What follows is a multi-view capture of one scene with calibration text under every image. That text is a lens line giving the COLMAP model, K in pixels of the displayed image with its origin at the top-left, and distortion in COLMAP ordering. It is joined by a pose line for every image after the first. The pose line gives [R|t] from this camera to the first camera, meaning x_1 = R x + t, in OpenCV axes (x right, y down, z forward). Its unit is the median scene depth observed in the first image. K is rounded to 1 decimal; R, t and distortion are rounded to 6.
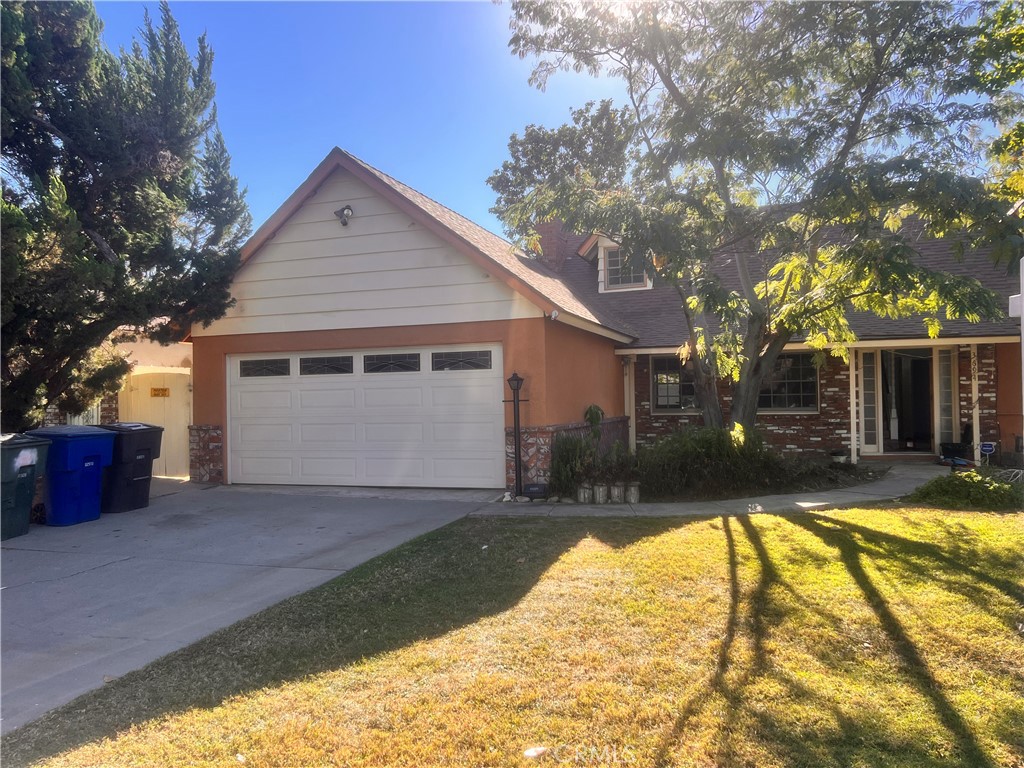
lens RADIAL K [[765.3, 0, 513.3], [0, 765.3, 380.8], [0, 0, 1]] dist [0.049551, -0.041400]
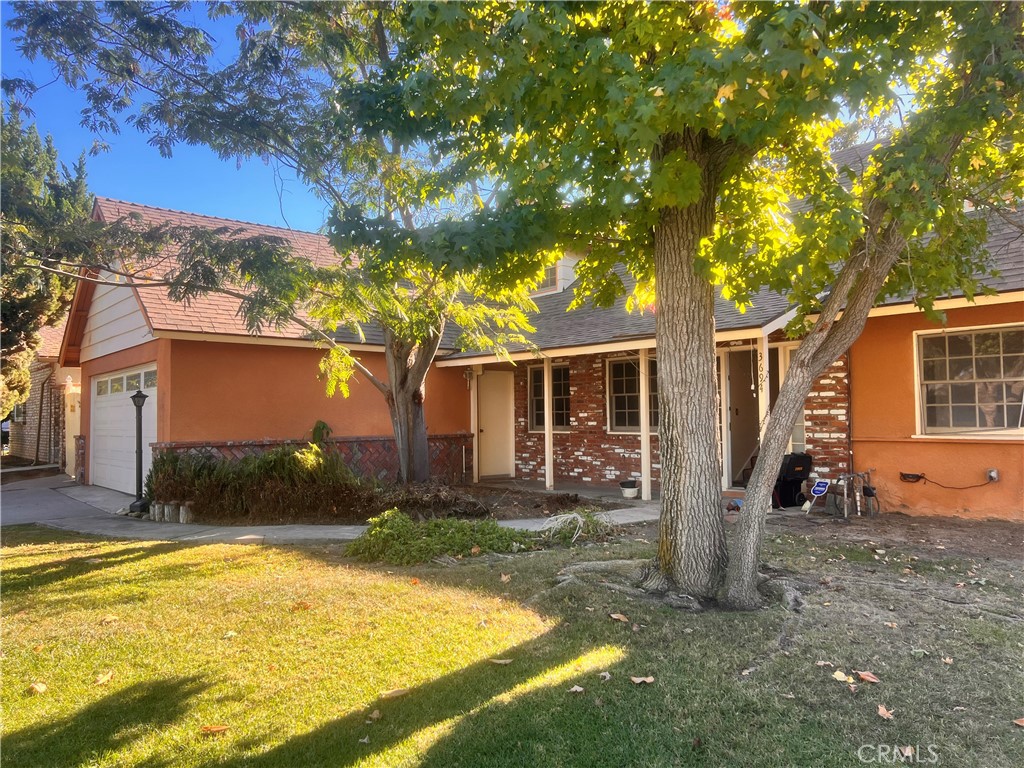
lens RADIAL K [[765.3, 0, 513.3], [0, 765.3, 380.8], [0, 0, 1]] dist [0.049551, -0.041400]
pose [[0.861645, -0.017767, -0.507200, 0.919869], [0.010610, 0.999799, -0.016997, -0.001467], [0.507400, 0.009264, 0.861661, 0.324848]]
